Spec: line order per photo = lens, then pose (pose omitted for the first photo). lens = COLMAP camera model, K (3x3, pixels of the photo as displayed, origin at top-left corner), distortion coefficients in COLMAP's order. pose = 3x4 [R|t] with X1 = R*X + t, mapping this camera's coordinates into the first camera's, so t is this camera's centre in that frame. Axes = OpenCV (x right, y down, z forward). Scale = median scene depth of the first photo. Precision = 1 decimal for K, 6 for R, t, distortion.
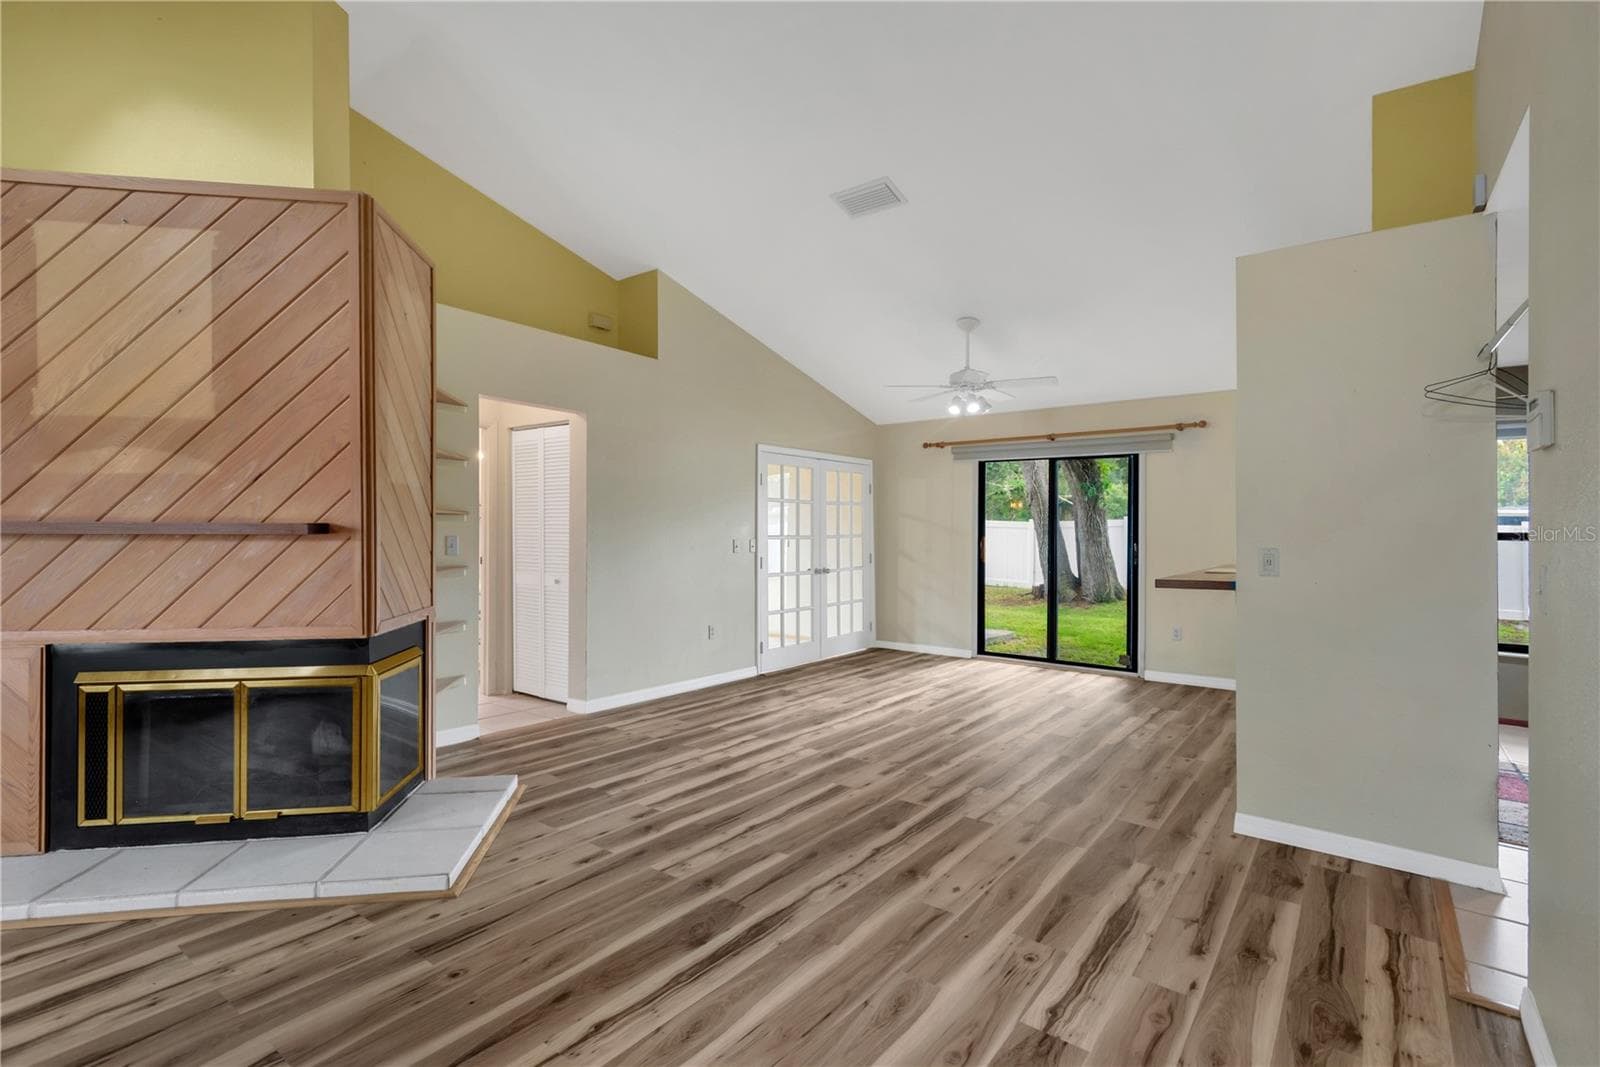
lens RADIAL K [[756.5, 0, 805.6], [0, 756.5, 530.7], [0, 0, 1]] dist [0.012801, -0.000189]
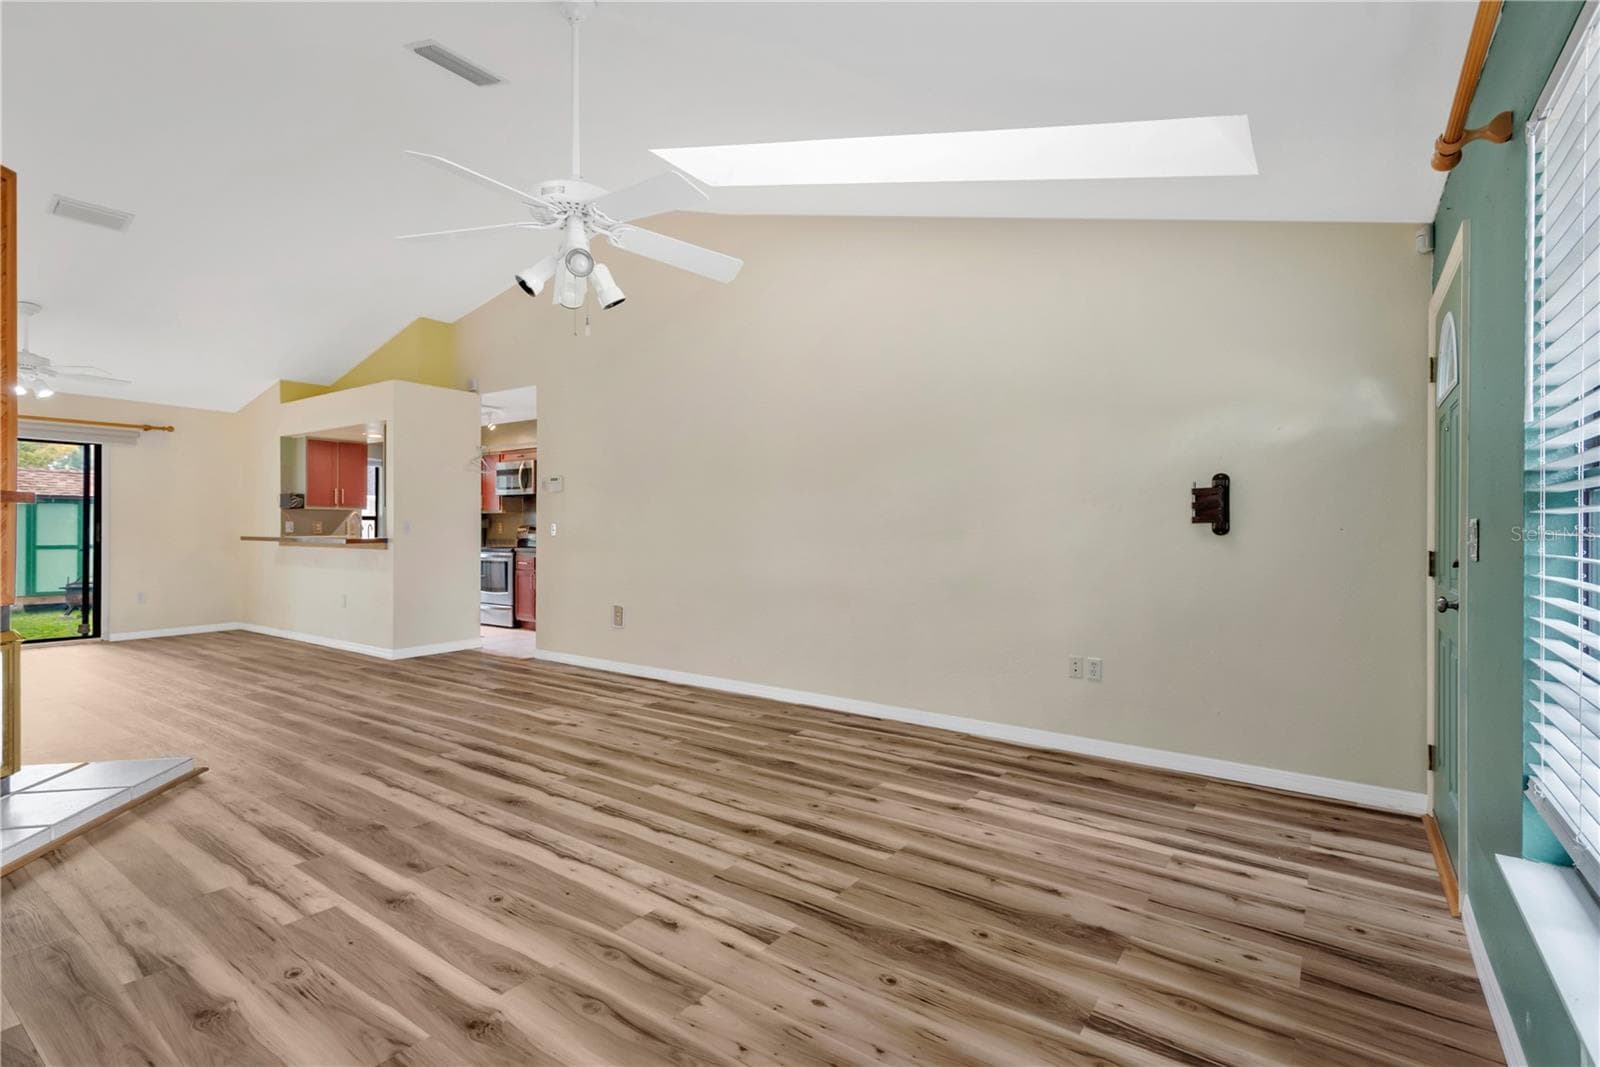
lens RADIAL K [[756.5, 0, 805.6], [0, 756.5, 530.7], [0, 0, 1]] dist [0.012801, -0.000189]
pose [[-0.023932, -0.008832, 0.999675, -1.190152], [-0.005983, 0.999944, 0.008691, 0.017044], [-0.999696, -0.005773, -0.023983, -0.037345]]
